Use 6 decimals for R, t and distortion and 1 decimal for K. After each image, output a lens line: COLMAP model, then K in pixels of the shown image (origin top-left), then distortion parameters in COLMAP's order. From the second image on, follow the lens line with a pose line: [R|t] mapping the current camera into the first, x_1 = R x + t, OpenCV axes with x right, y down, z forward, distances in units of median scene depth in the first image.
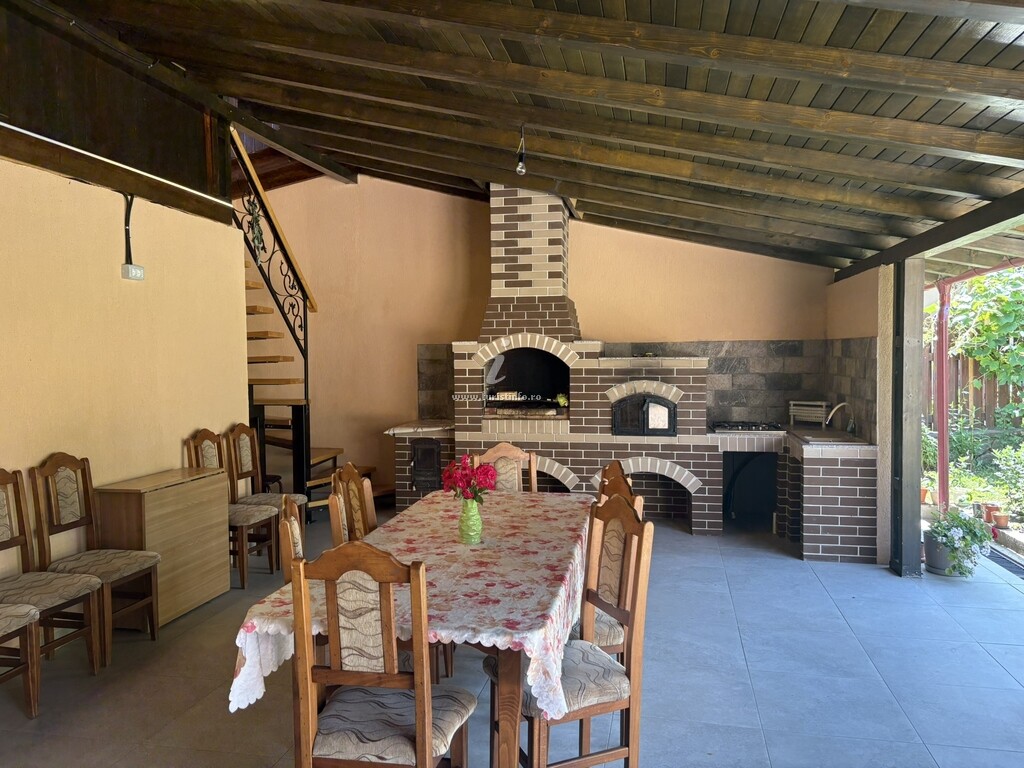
lens RADIAL K [[764.3, 0, 512.0], [0, 764.3, 384.0], [0, 0, 1]] dist [0.048484, -0.050004]
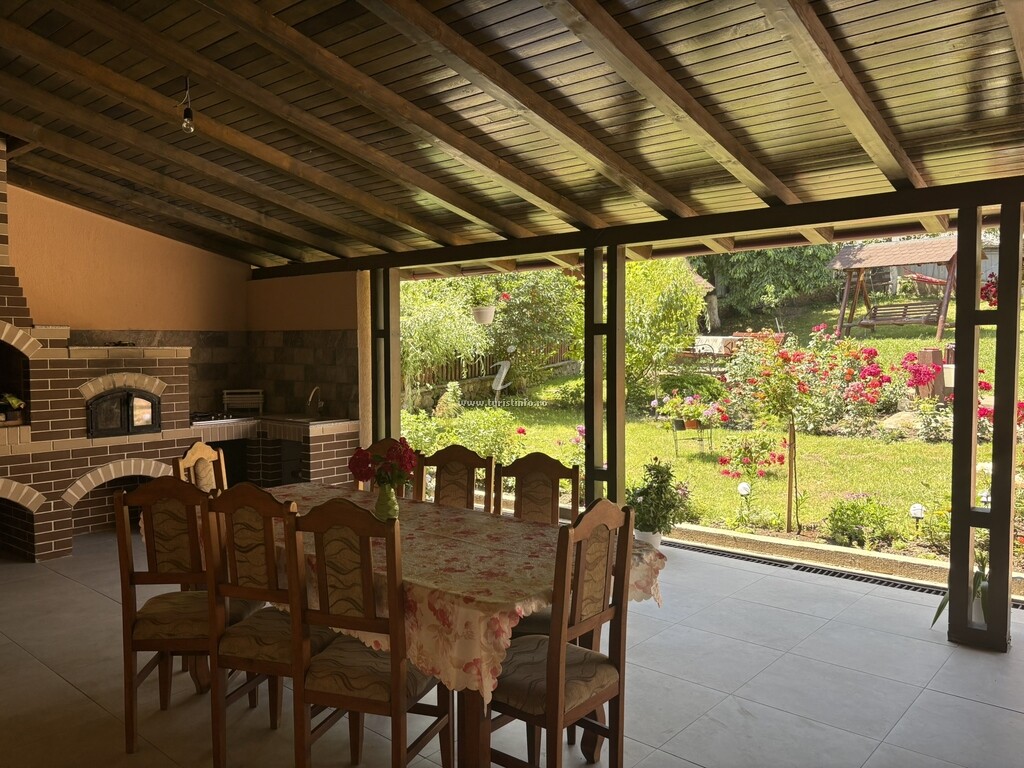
lens RADIAL K [[764.3, 0, 512.0], [0, 764.3, 384.0], [0, 0, 1]] dist [0.048484, -0.050004]
pose [[0.480224, -0.038444, 0.876303, -0.383273], [0.033559, 0.999113, 0.025441, 0.000772], [-0.876504, 0.017191, 0.481088, 0.174303]]
